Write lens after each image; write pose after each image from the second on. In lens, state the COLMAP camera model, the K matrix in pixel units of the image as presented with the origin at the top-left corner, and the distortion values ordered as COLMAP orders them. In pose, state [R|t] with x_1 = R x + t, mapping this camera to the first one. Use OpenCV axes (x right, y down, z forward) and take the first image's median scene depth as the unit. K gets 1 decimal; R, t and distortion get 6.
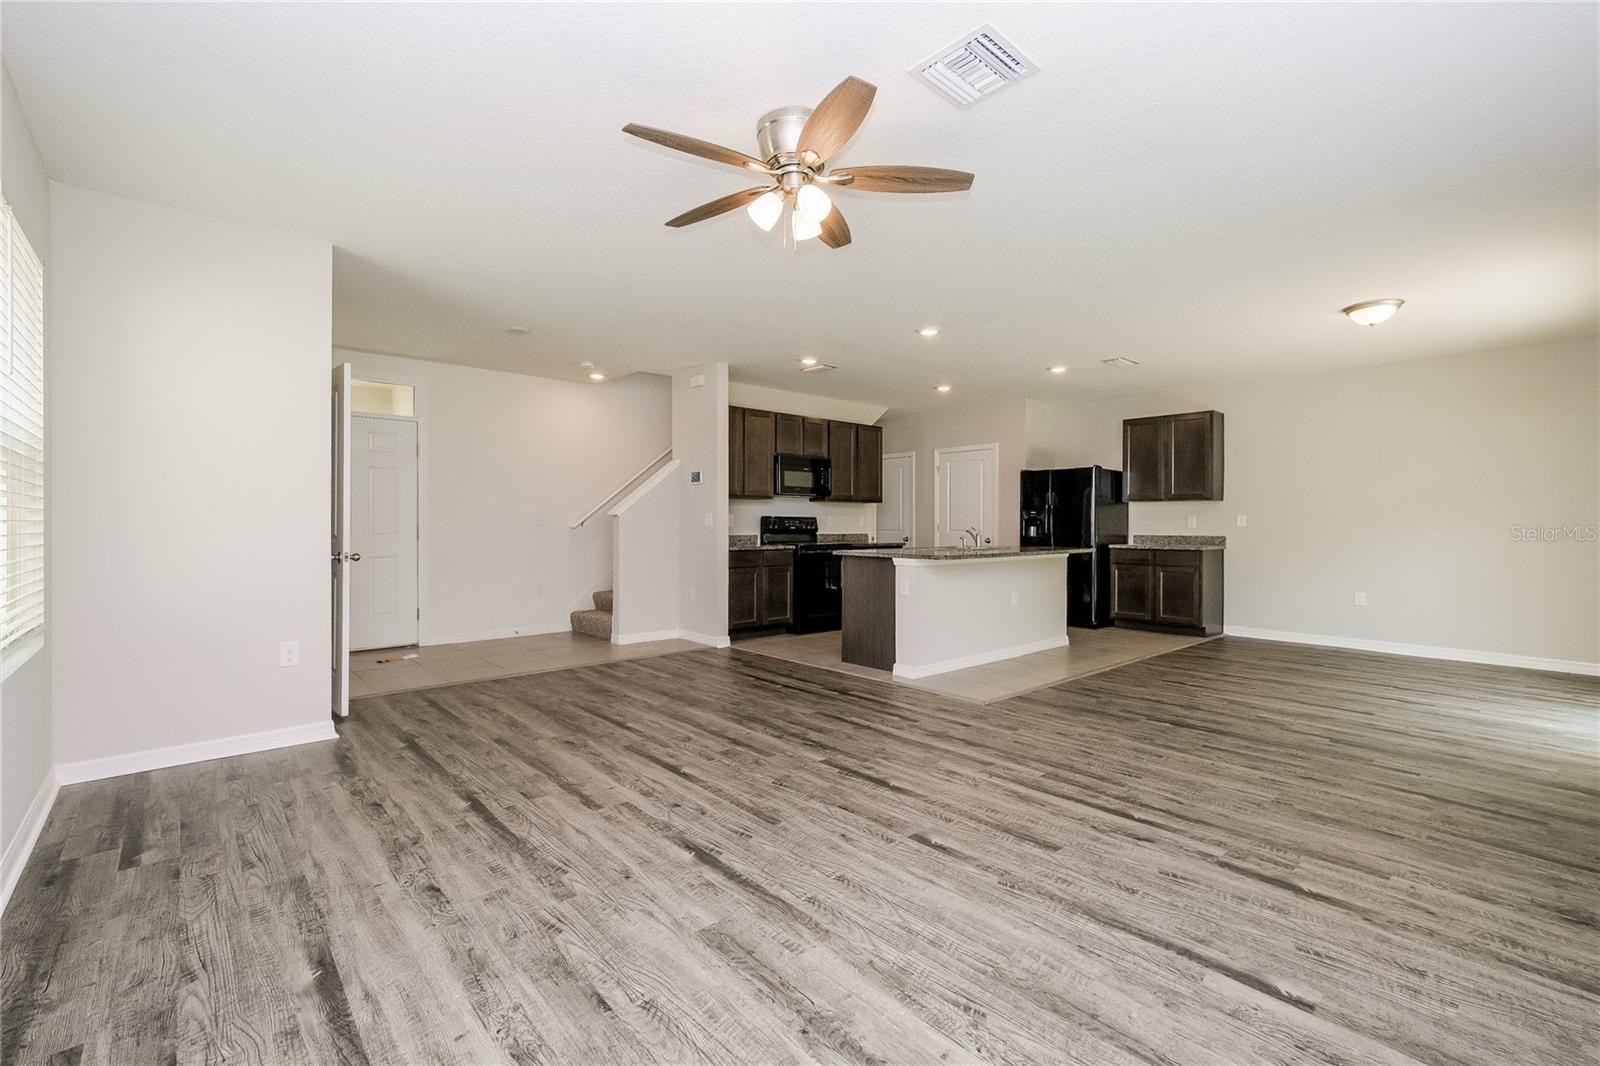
lens RADIAL K [[698.8, 0, 800.0], [0, 698.8, 533.0], [0, 0, 1]] dist [-0.002028, -0.000245]
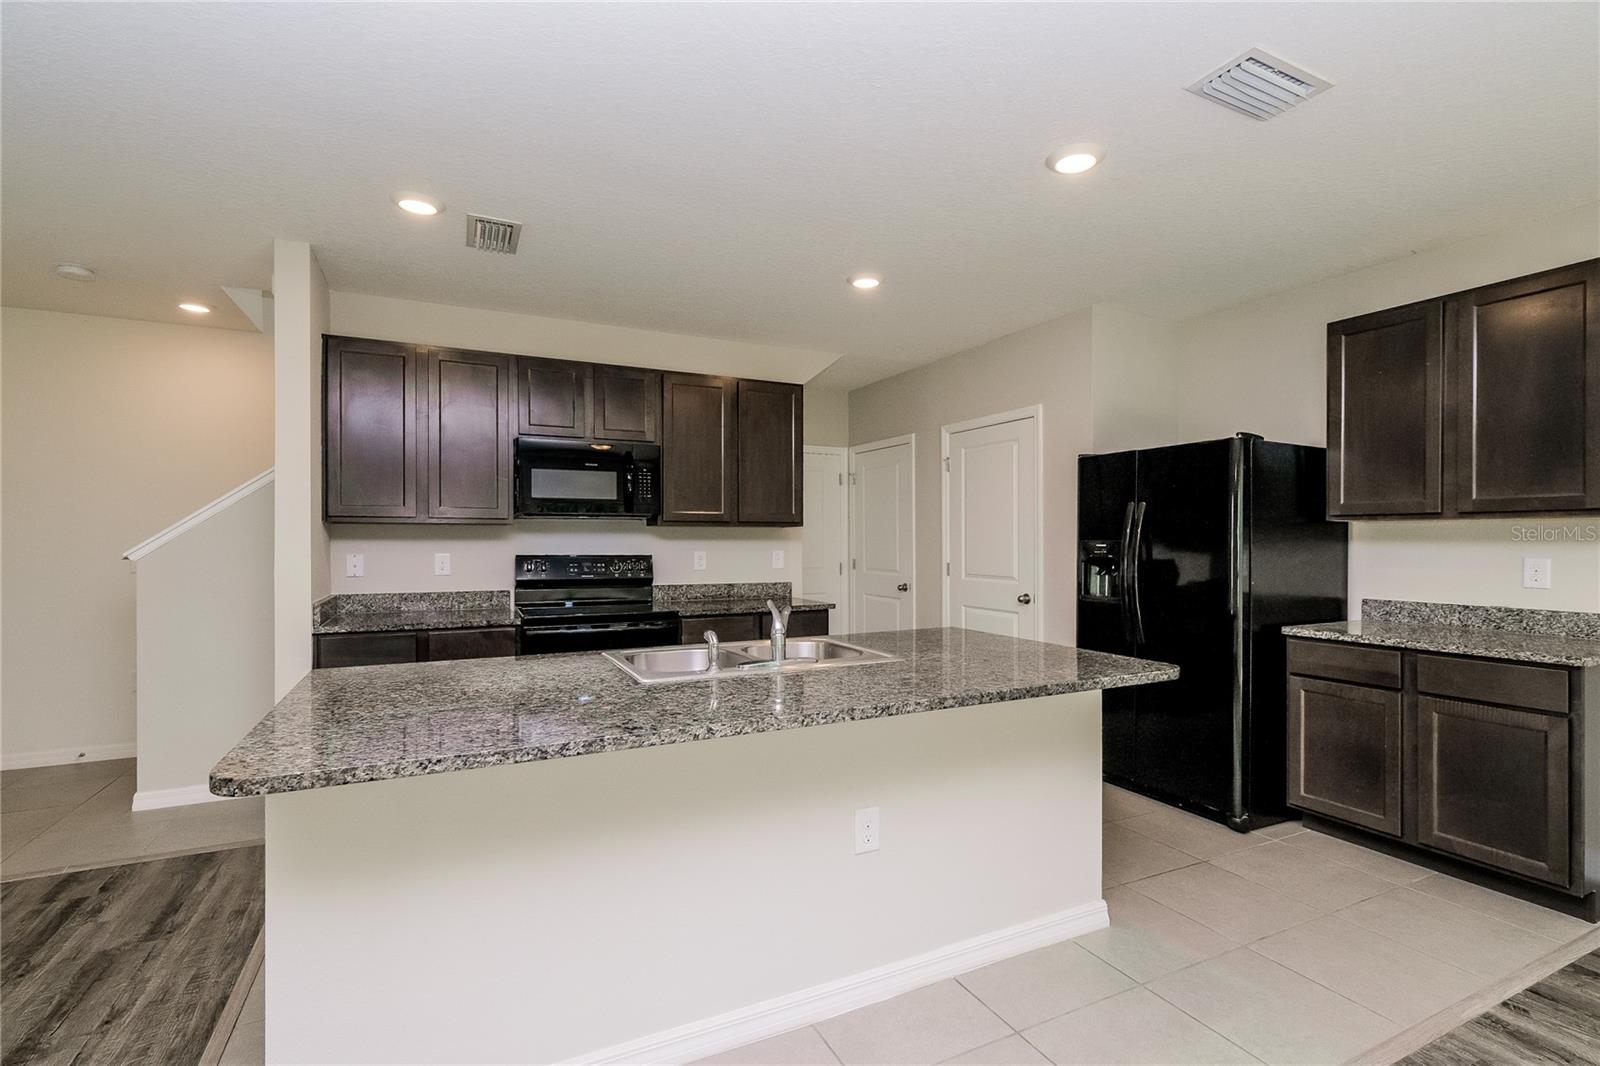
lens RADIAL K [[724.5, 0, 776.2], [0, 724.5, 542.4], [0, 0, 1]] dist [-0.000179, 0.000044]
pose [[0.958129, -0.001209, -0.286334, 0.282632], [-0.002319, 0.999926, -0.011983, -0.026911], [0.286327, 0.012145, 0.958055, 0.513971]]
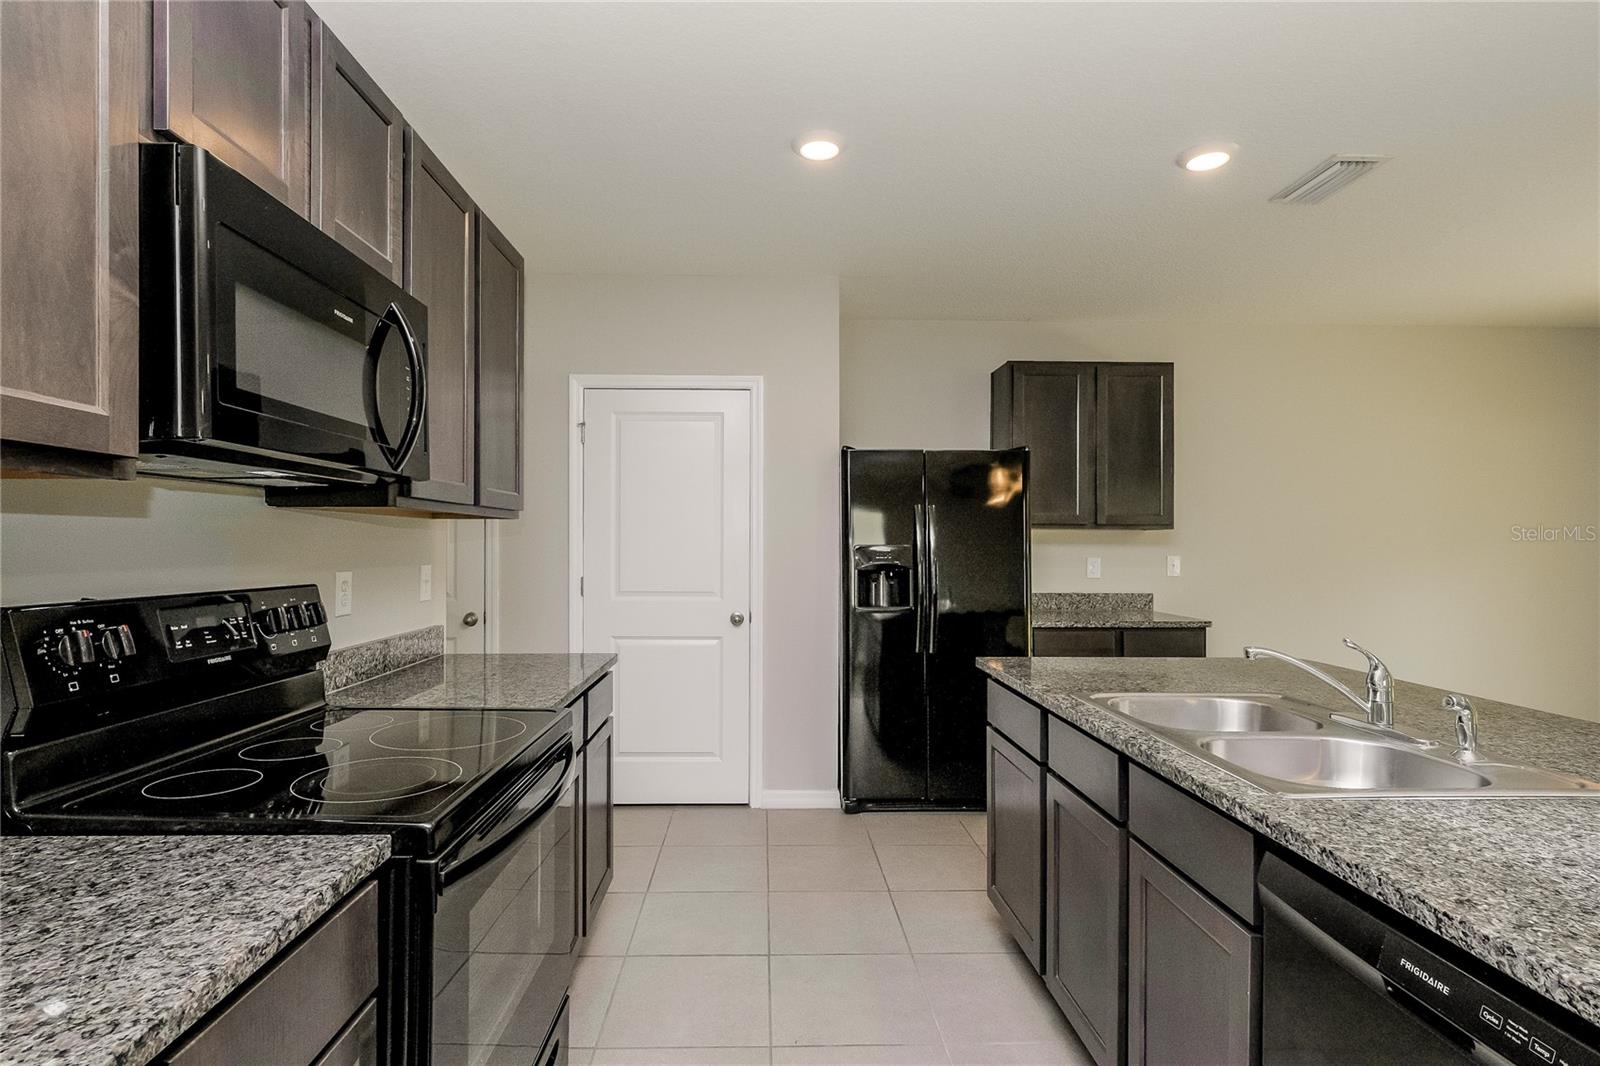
lens RADIAL K [[825.7, 0, 800.0], [0, 825.7, 533.0], [0, 0, 1]] dist [0.000526, 0.000096]
pose [[0.648158, 0.007299, 0.761471, -0.072458], [0.009925, 0.999788, -0.018032, -0.033315], [-0.761441, 0.019245, 0.647948, 0.766797]]
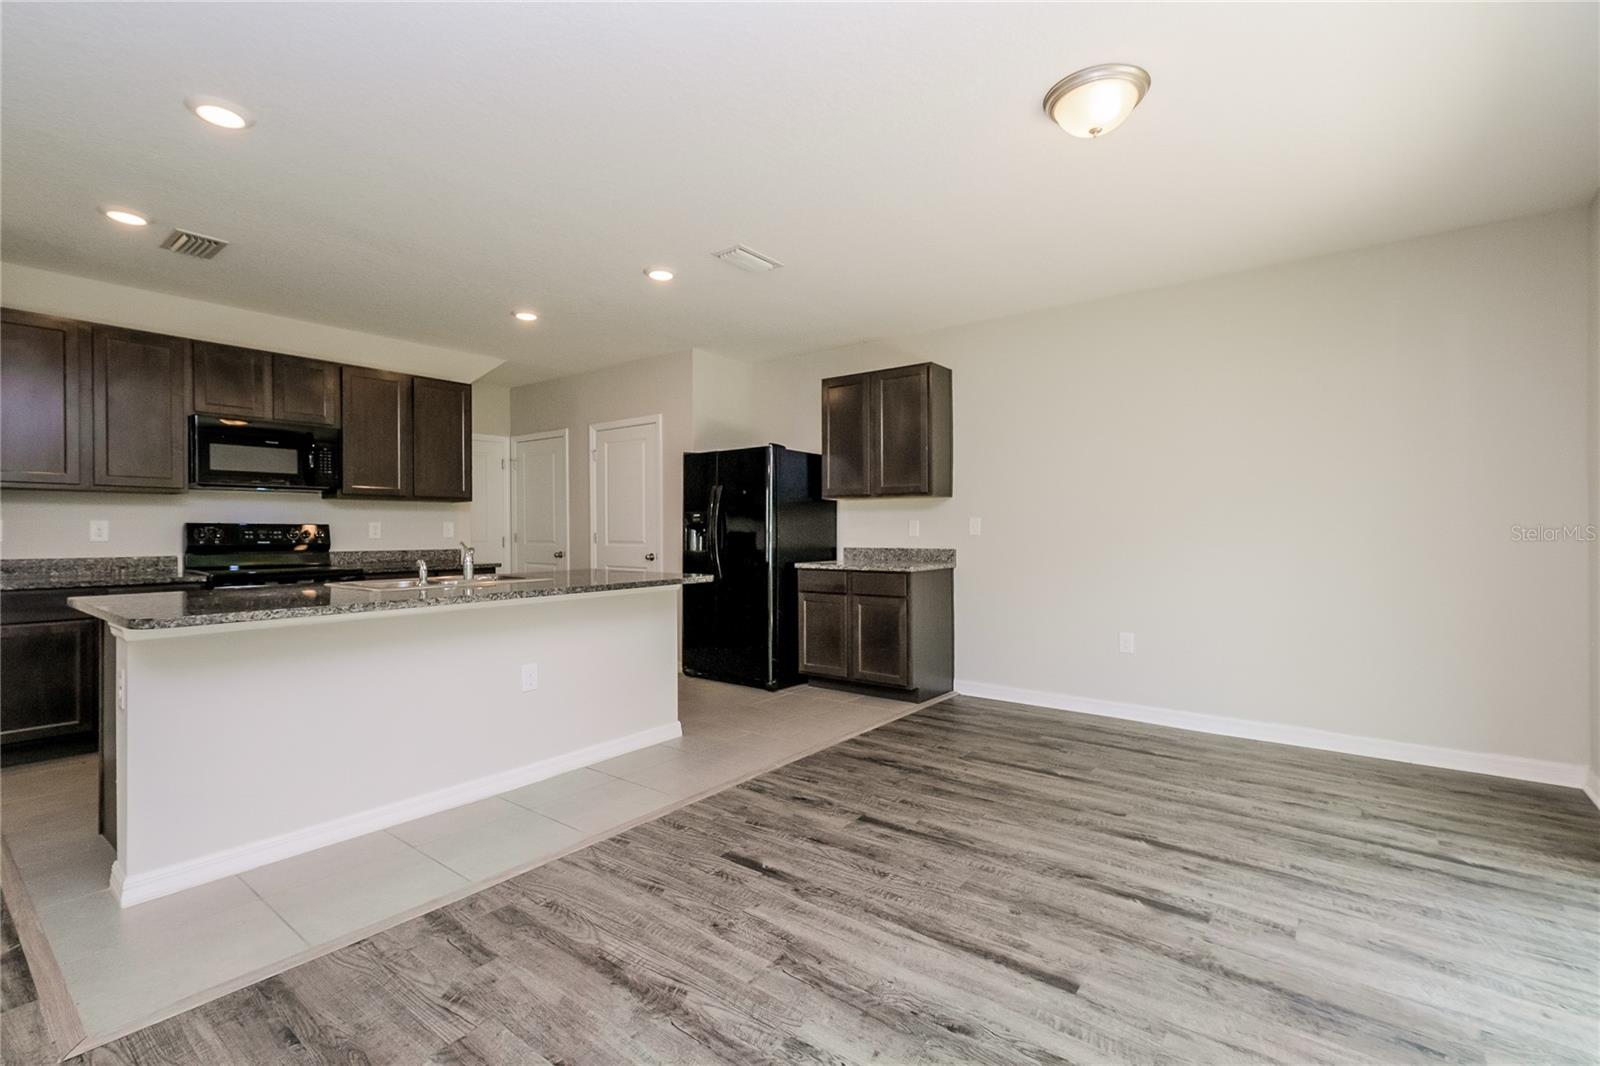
lens RADIAL K [[724.6, 0, 779.4], [0, 724.6, 529.9], [0, 0, 1]] dist [0.001134, 0.000138]
pose [[0.985452, -0.006576, 0.169828, 0.312595], [0.009130, 0.999857, -0.014264, -0.005442], [-0.169710, 0.015607, 0.985370, 0.323636]]
